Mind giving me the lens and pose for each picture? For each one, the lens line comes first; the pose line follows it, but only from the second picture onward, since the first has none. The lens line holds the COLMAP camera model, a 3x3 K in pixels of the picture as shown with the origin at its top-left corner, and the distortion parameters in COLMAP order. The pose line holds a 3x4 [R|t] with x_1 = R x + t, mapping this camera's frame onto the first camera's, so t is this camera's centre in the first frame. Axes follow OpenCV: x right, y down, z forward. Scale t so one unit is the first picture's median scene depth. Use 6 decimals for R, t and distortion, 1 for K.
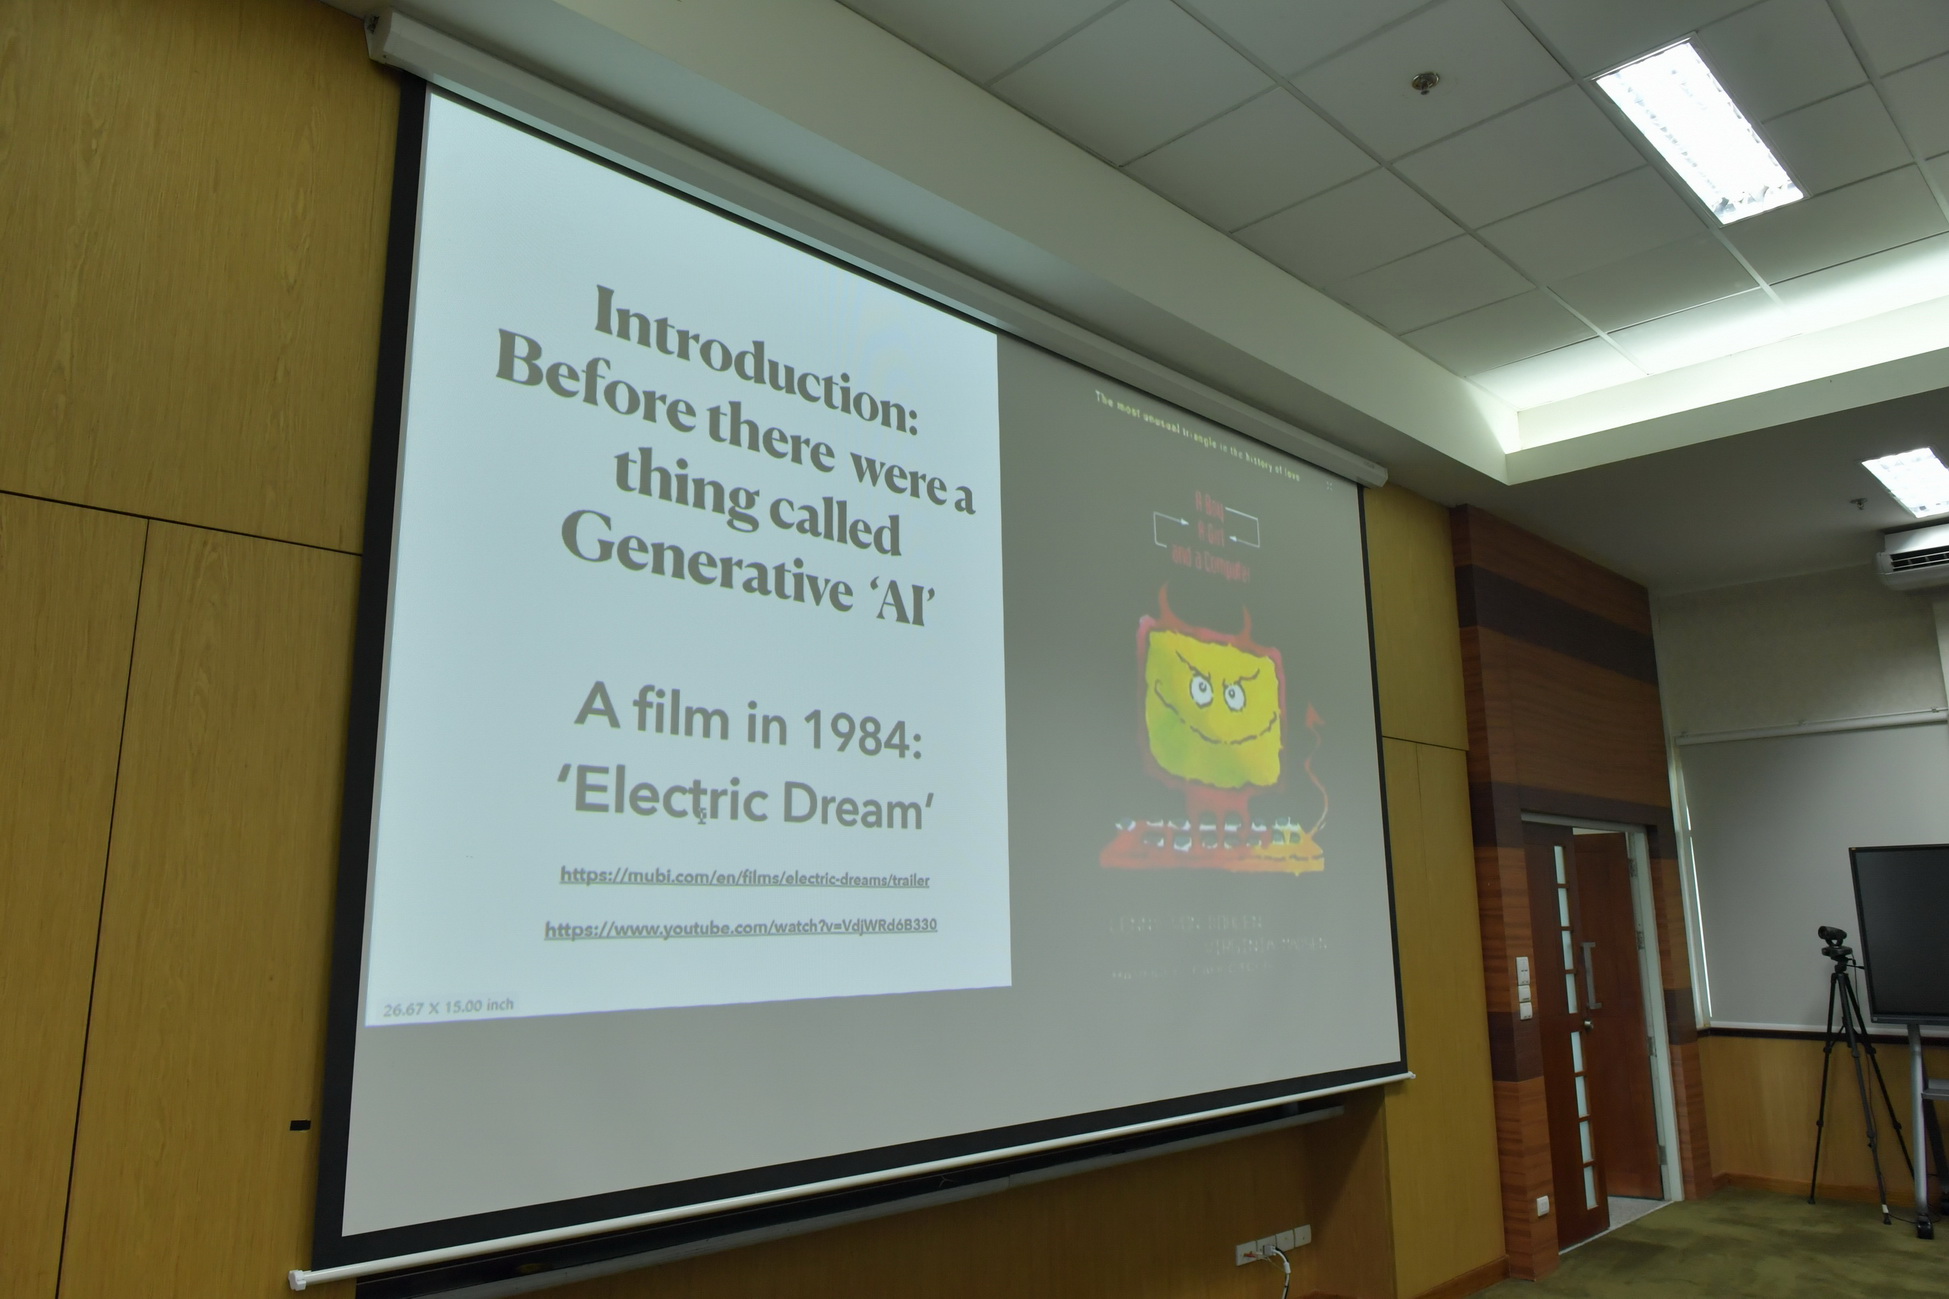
lens RADIAL K [[1317.3, 0, 978.4], [0, 1317.3, 653.0], [0, 0, 1]] dist [-0.011872, -0.002520]
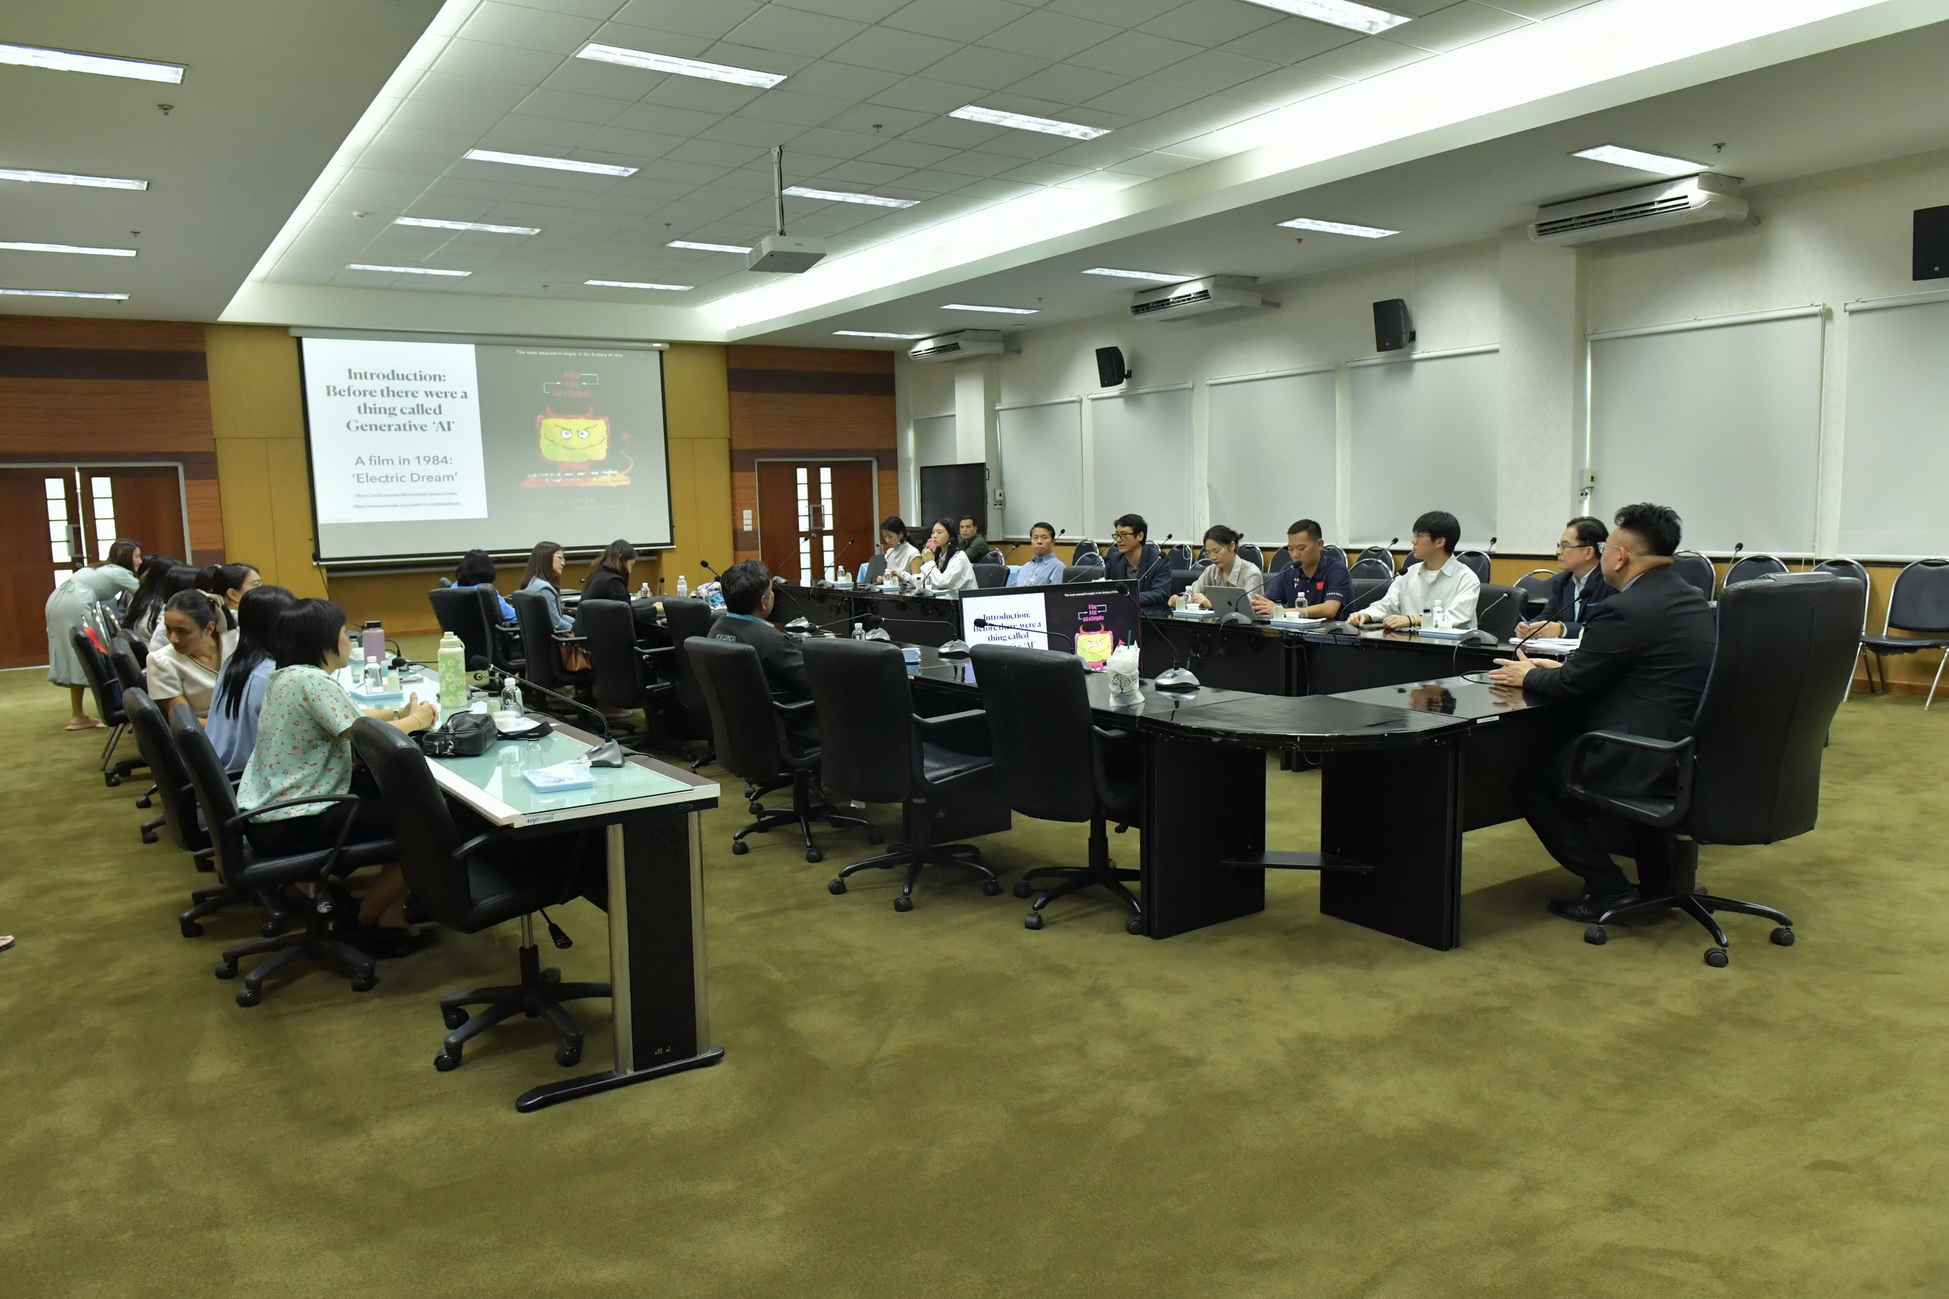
lens RADIAL K [[1317.3, 0, 975.5], [0, 1317.3, 641.7], [0, 0, 1]] dist [-0.011872, -0.002520]
pose [[0.980630, 0.006936, -0.195747, 2.370962], [0.054236, 0.950680, 0.305394, -0.560162], [0.188211, -0.310095, 0.931889, -2.707785]]
